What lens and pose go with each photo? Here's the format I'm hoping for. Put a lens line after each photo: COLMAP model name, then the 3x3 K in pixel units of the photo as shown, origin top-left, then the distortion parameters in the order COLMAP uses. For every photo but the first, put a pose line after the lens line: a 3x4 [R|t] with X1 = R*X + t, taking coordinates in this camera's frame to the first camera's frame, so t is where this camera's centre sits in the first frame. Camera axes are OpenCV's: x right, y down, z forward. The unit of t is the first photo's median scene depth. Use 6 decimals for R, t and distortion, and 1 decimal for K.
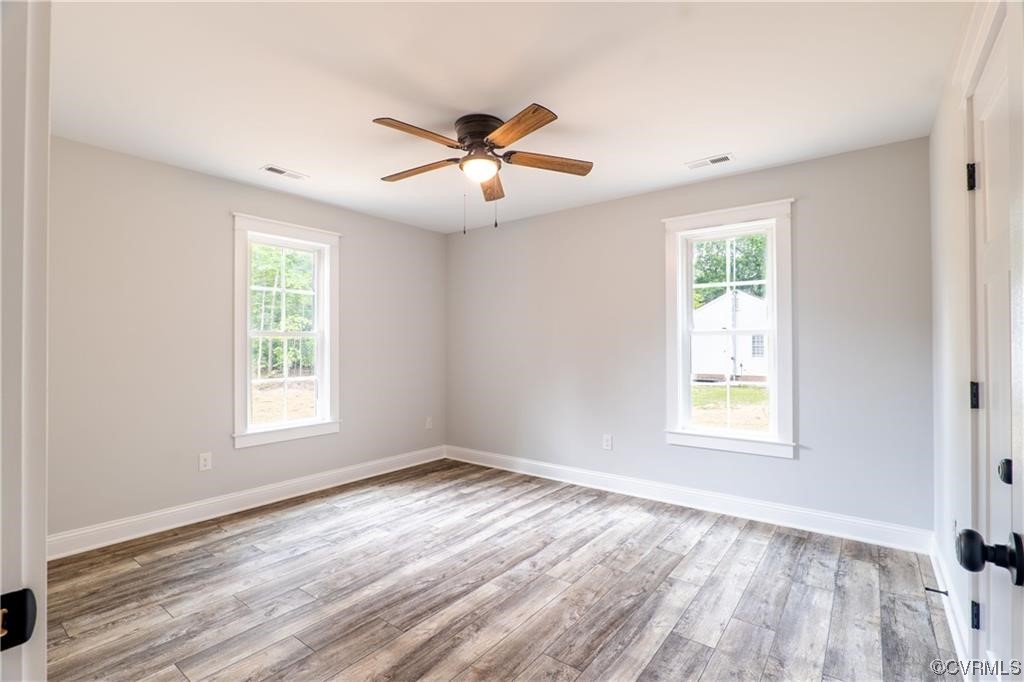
lens RADIAL K [[472.0, 0, 512.0], [0, 472.0, 341.0], [0, 0, 1]] dist [-0.001458, -0.000022]
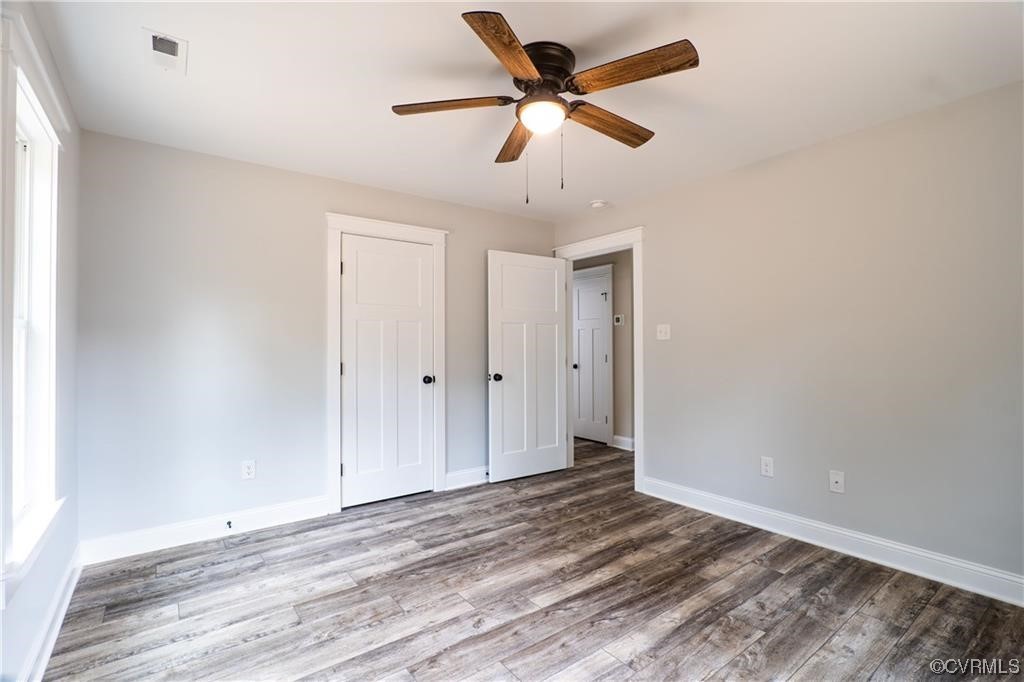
lens RADIAL K [[472.0, 0, 512.0], [0, 472.0, 341.0], [0, 0, 1]] dist [-0.001458, -0.000022]
pose [[-0.962785, 0.008297, 0.270139, -0.259594], [0.002978, 0.999794, -0.020092, 0.021993], [-0.270250, -0.018540, -0.962612, 2.025655]]
